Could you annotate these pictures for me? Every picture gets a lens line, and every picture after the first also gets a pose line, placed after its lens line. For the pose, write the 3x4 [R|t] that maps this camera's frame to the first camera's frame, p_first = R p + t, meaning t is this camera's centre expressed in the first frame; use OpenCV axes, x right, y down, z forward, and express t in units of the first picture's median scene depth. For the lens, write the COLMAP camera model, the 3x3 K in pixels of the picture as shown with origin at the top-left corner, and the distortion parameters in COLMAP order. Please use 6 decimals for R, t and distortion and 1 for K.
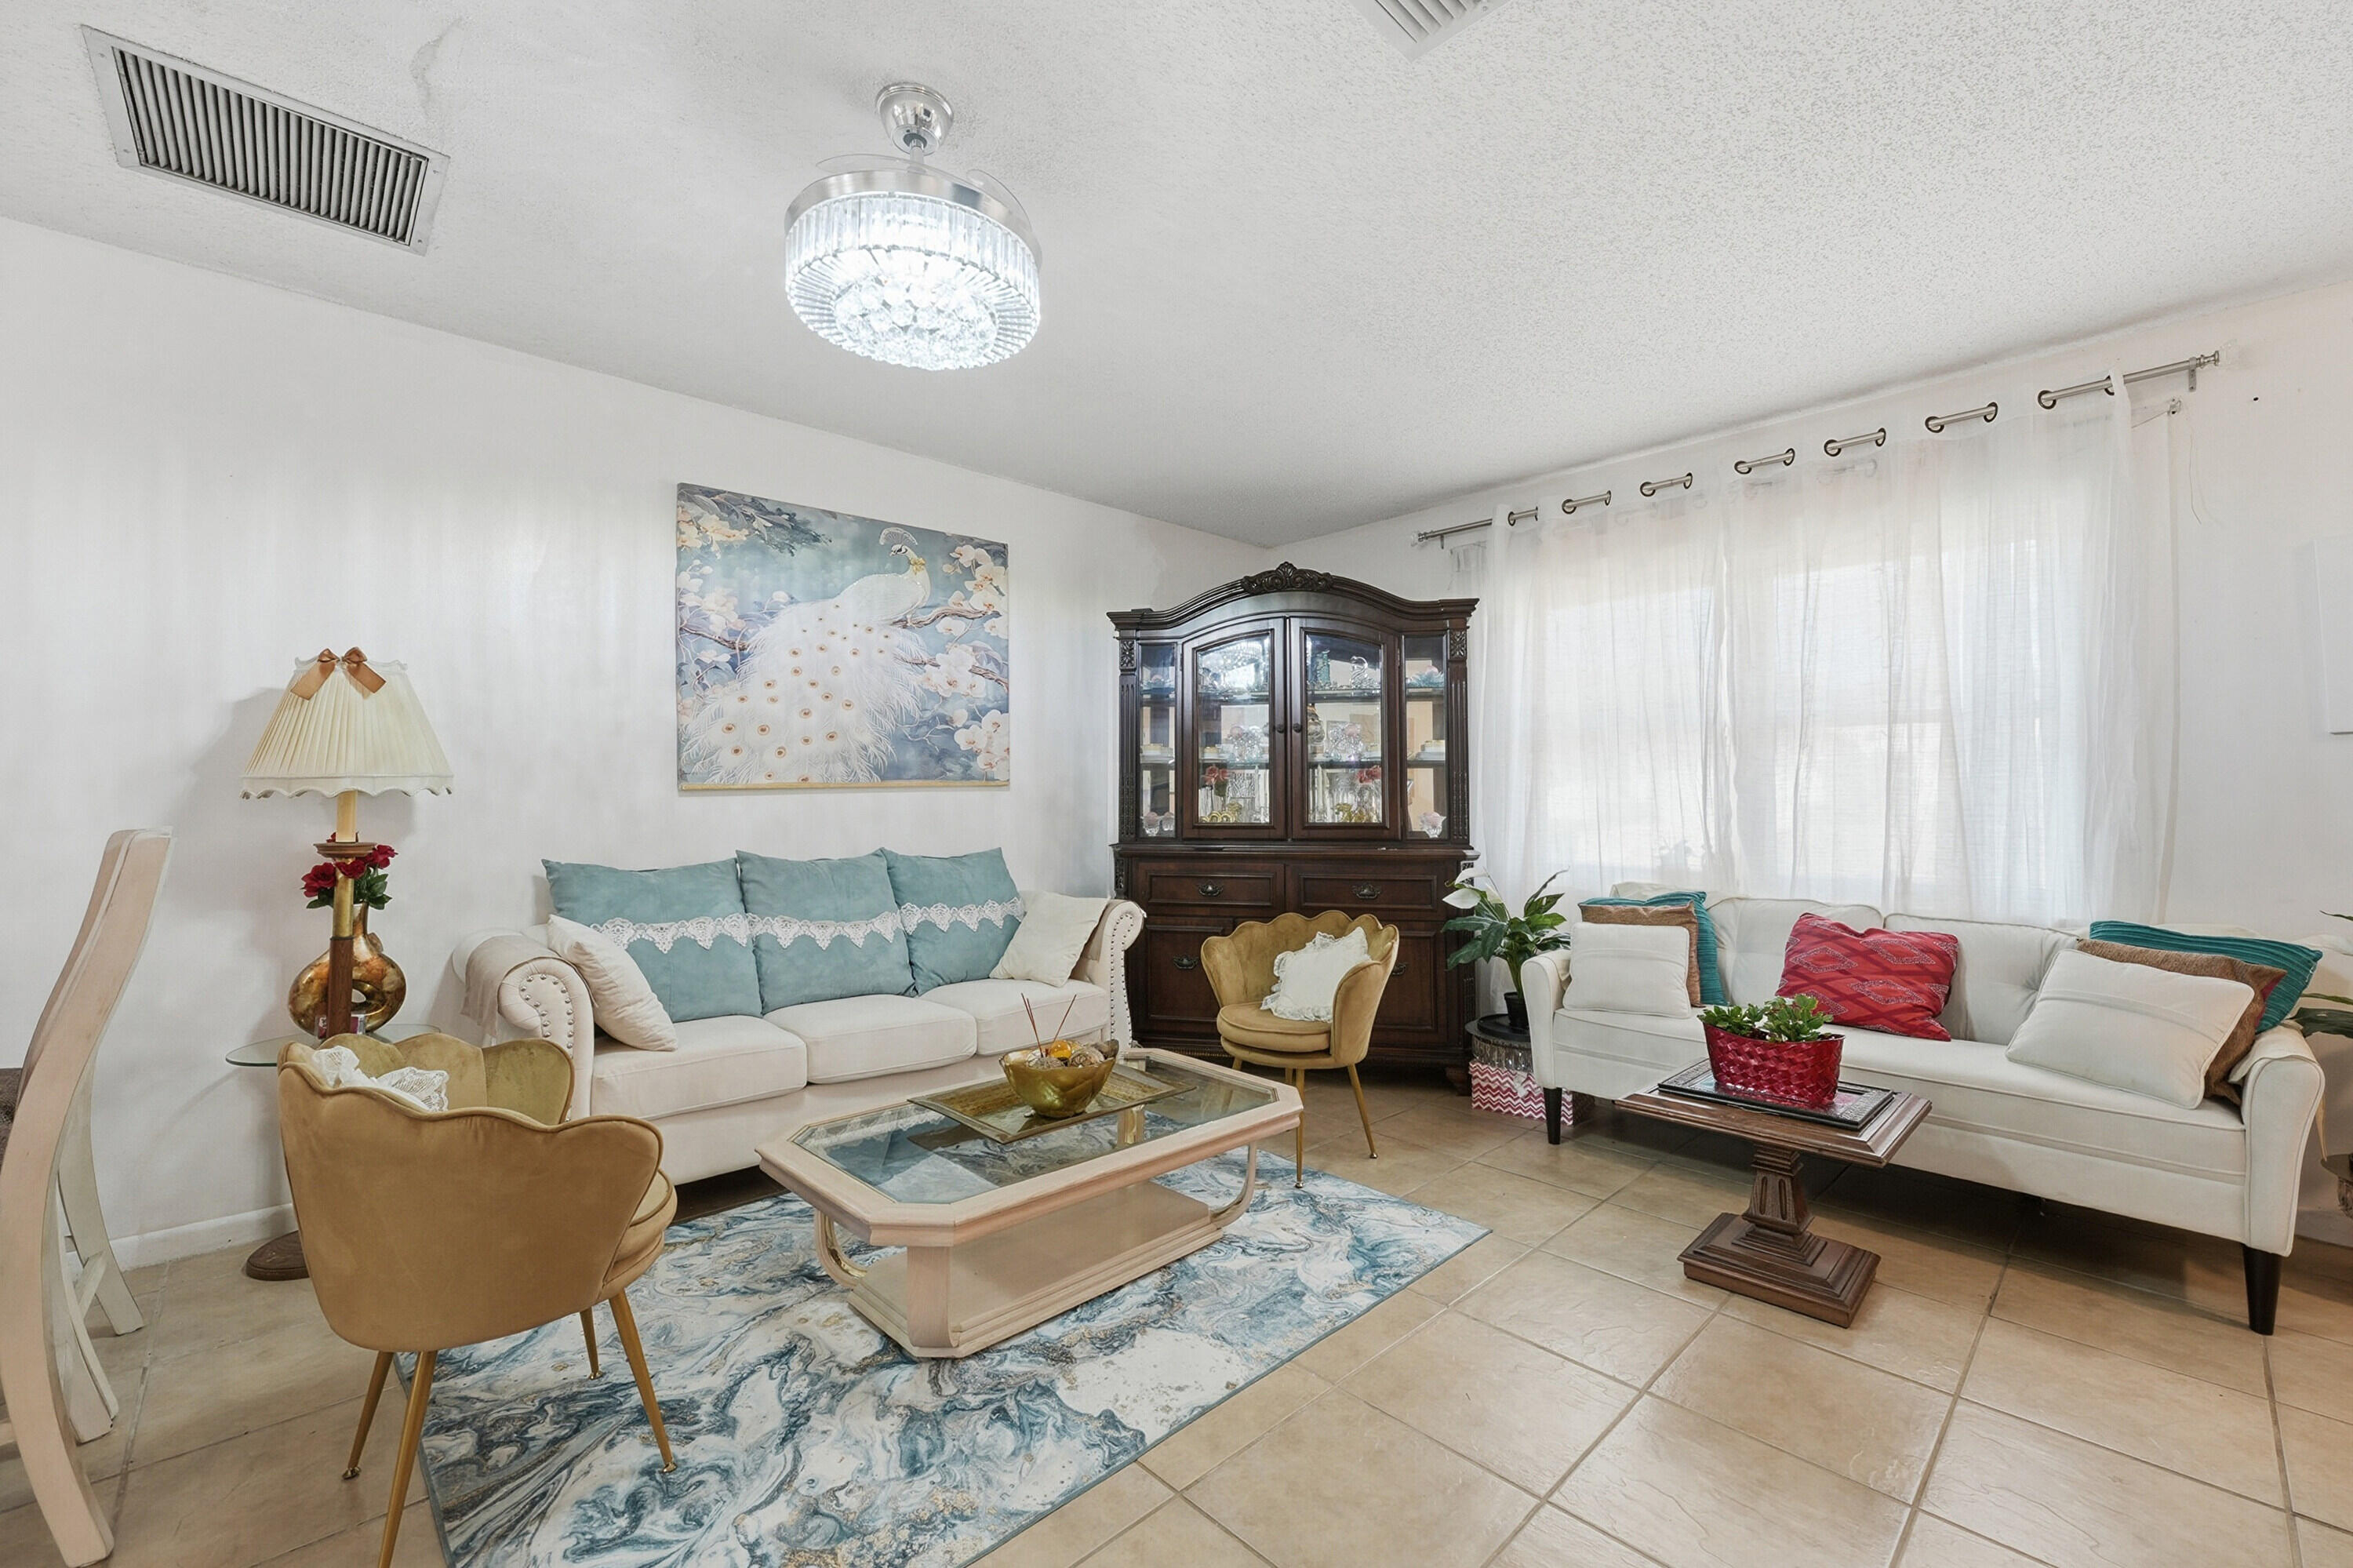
lens RADIAL K [[949.1, 0, 1200.5], [0, 949.1, 771.6], [0, 0, 1]] dist [-0.002860, -0.000141]
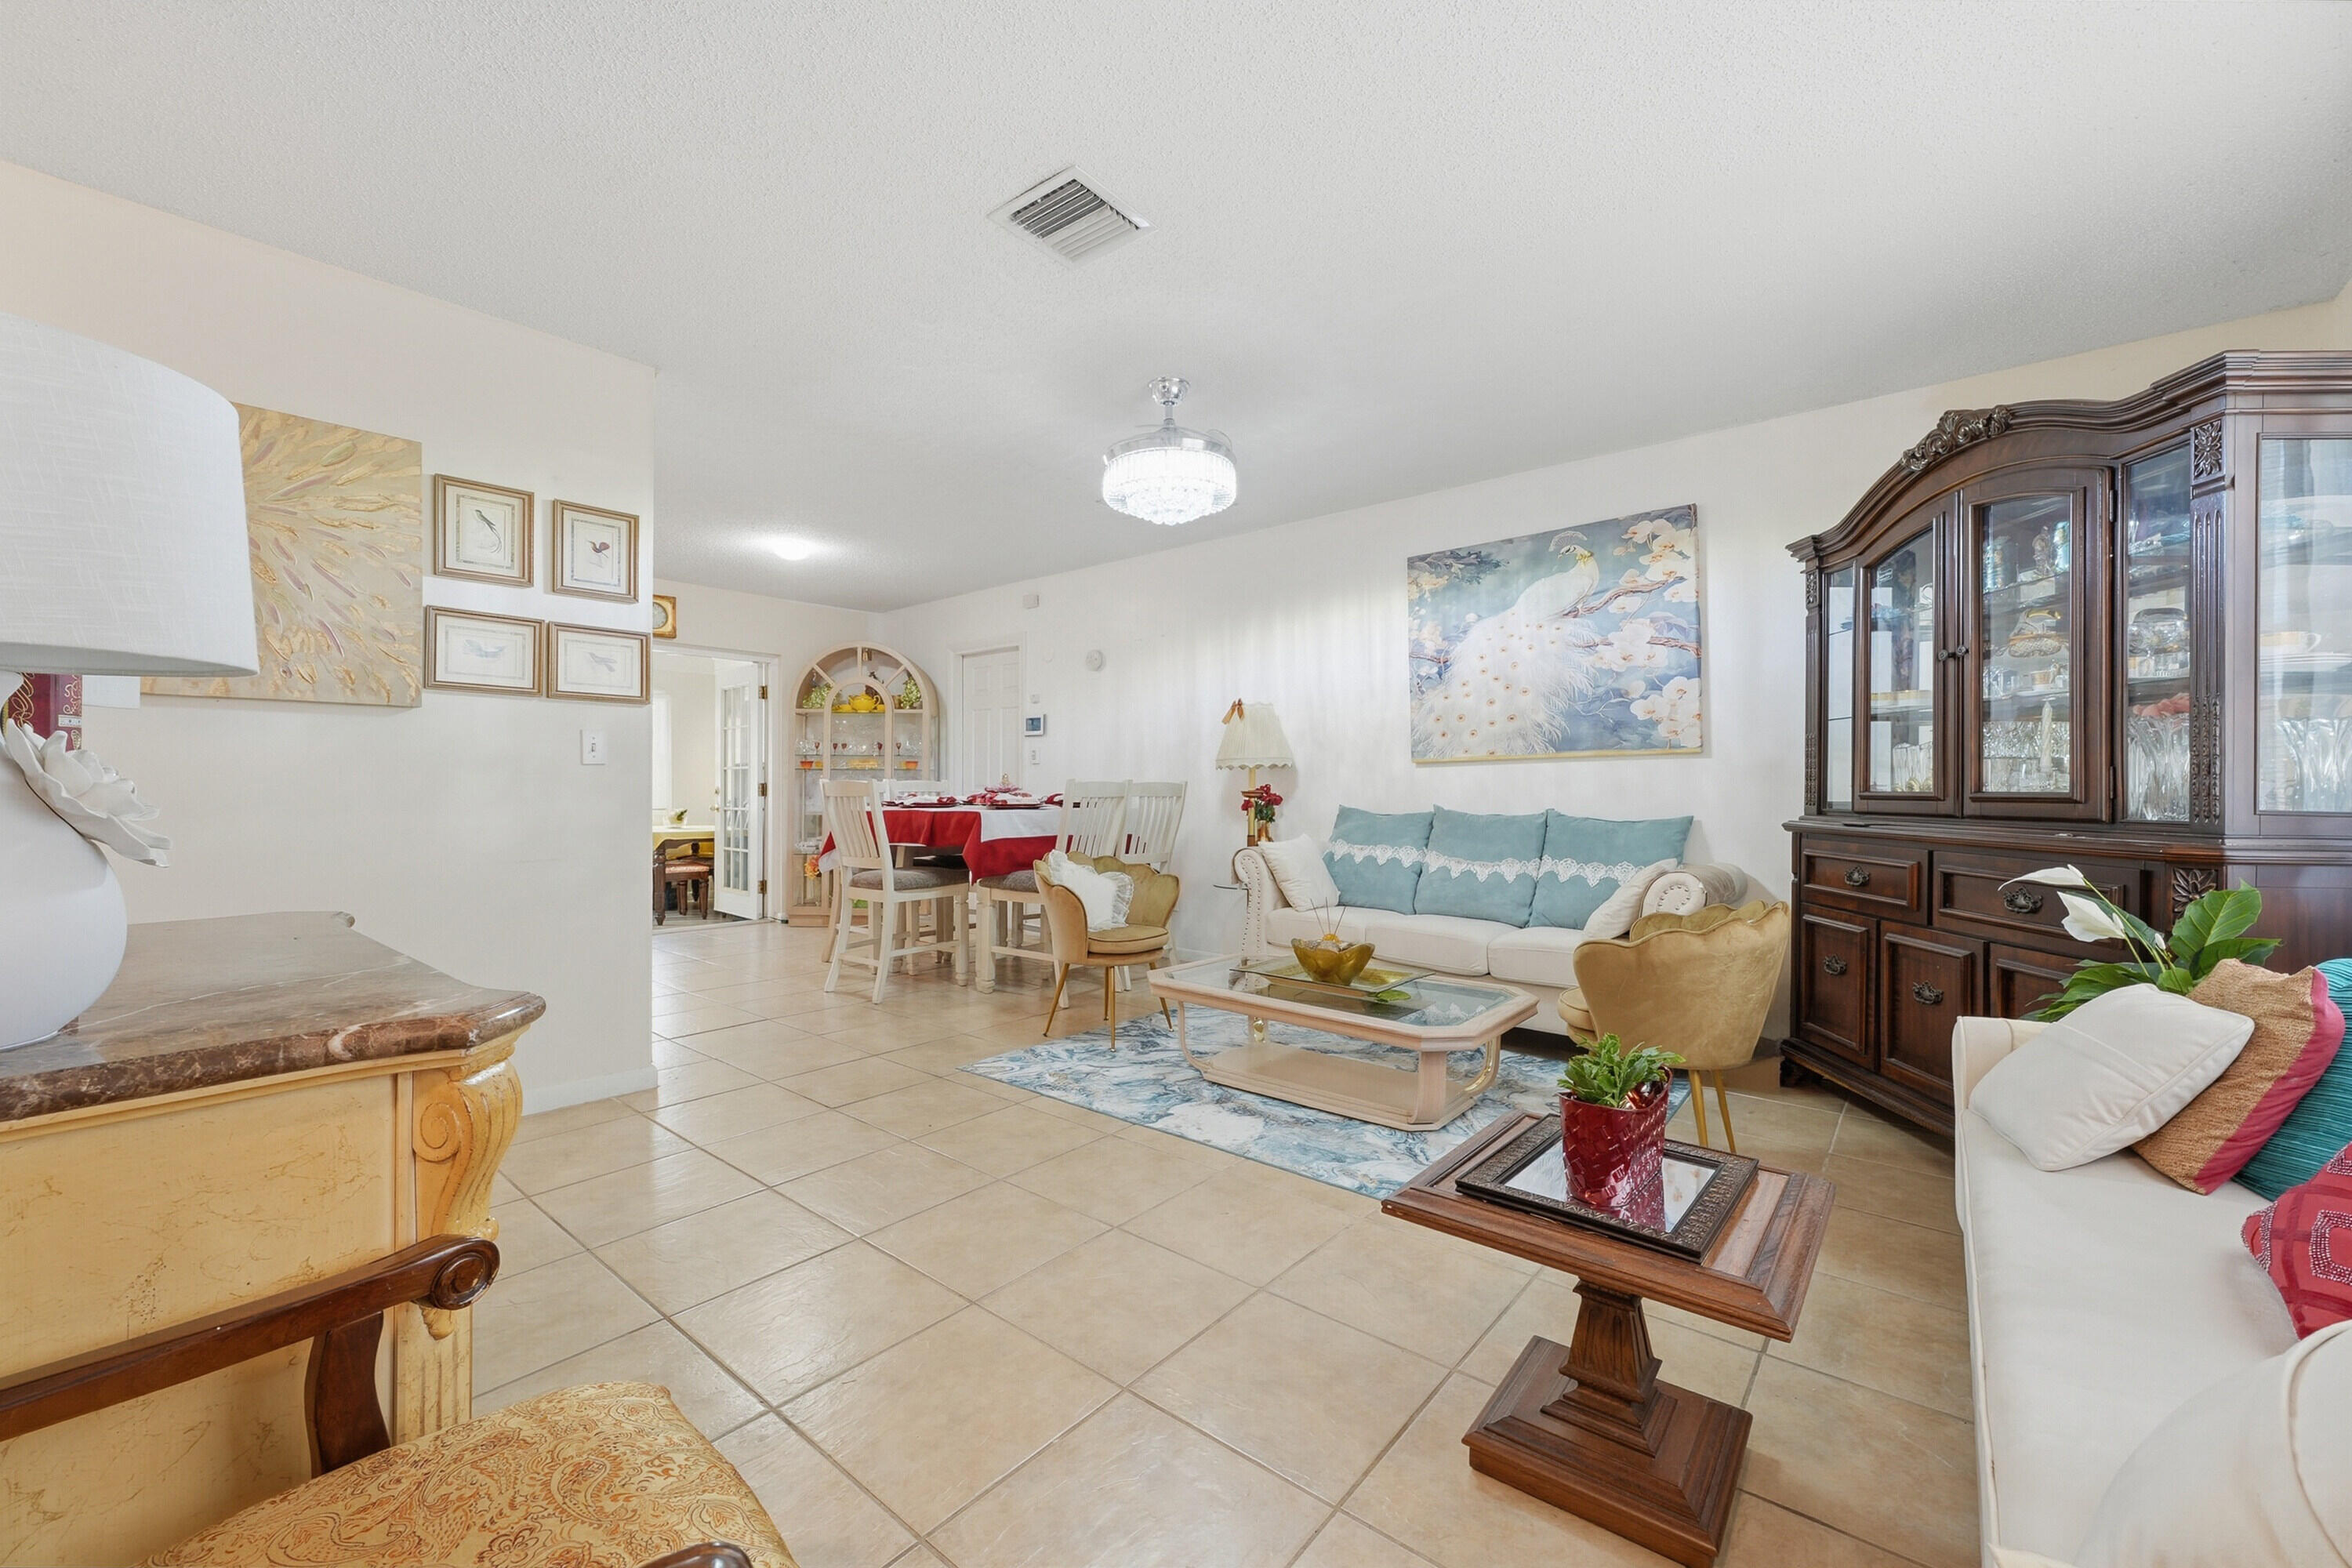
lens RADIAL K [[948.6, 0, 1185.9], [0, 948.6, 790.5], [0, 0, 1]] dist [-0.002860, -0.000141]
pose [[0.117309, 0.006755, -0.993073, 0.832858], [0.028392, 0.999545, 0.010153, 0.034591], [0.992690, -0.029386, 0.117063, 0.431504]]
